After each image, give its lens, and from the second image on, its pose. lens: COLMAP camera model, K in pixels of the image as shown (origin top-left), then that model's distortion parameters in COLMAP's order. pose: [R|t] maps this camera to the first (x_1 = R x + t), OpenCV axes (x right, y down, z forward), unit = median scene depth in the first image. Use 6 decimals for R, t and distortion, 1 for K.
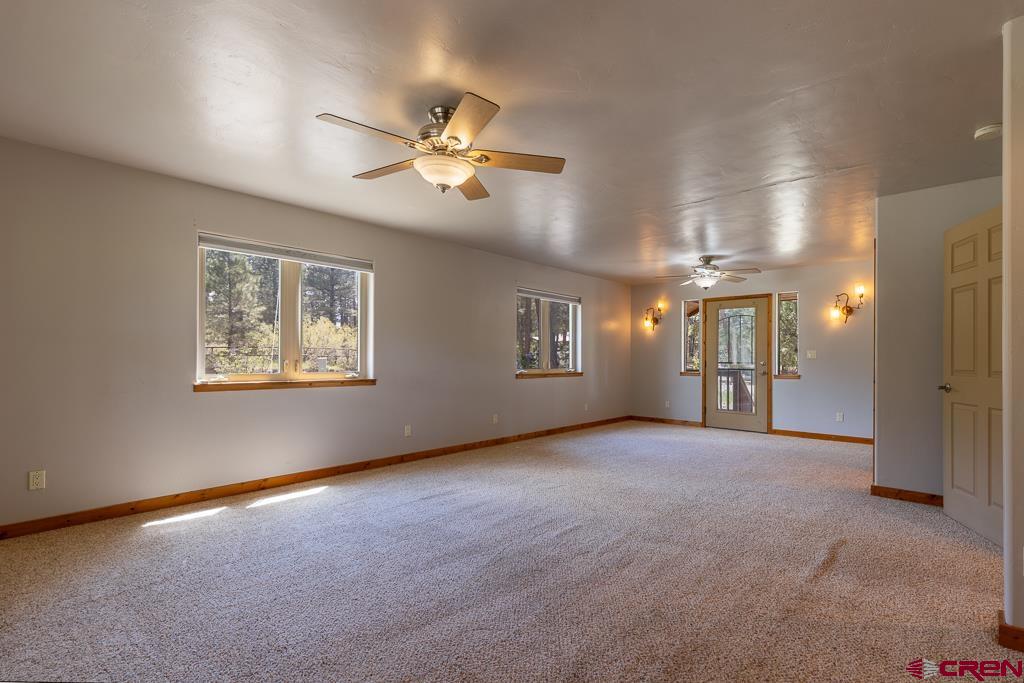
lens RADIAL K [[465.9, 0, 513.3], [0, 465.9, 354.6], [0, 0, 1]] dist [0.011378, 0.000092]
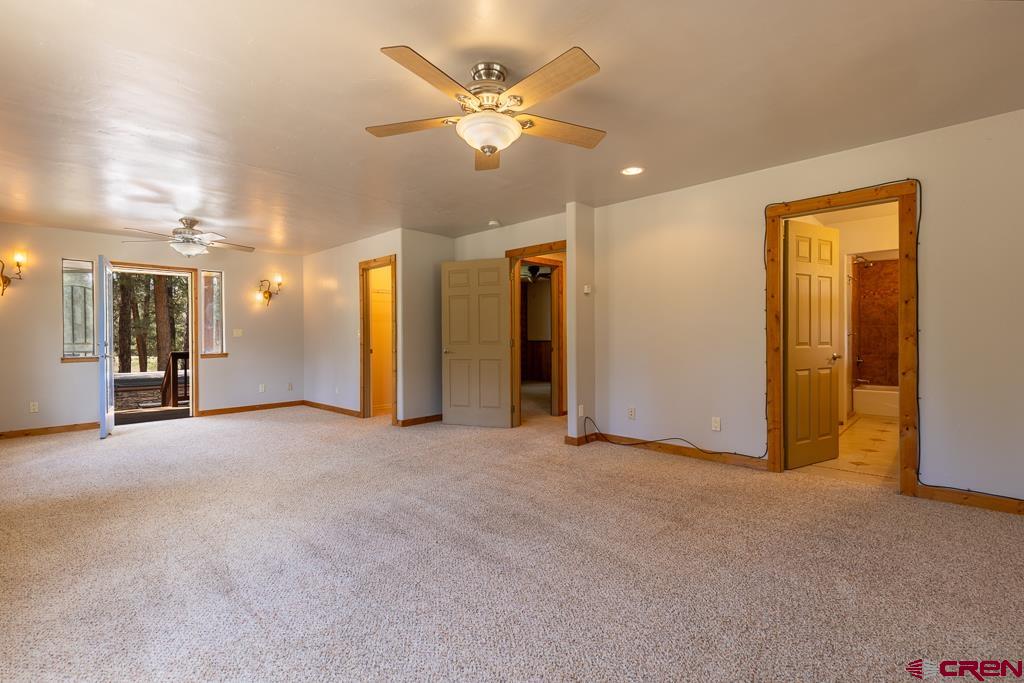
lens RADIAL K [[470.7, 0, 512.0], [0, 470.7, 341.5], [0, 0, 1]] dist [-0.000080, -0.000036]
pose [[0.003328, -0.016969, 0.999850, -0.772681], [-0.001134, 0.999855, 0.016973, 0.000327], [-0.999994, -0.001190, 0.003308, 0.677789]]
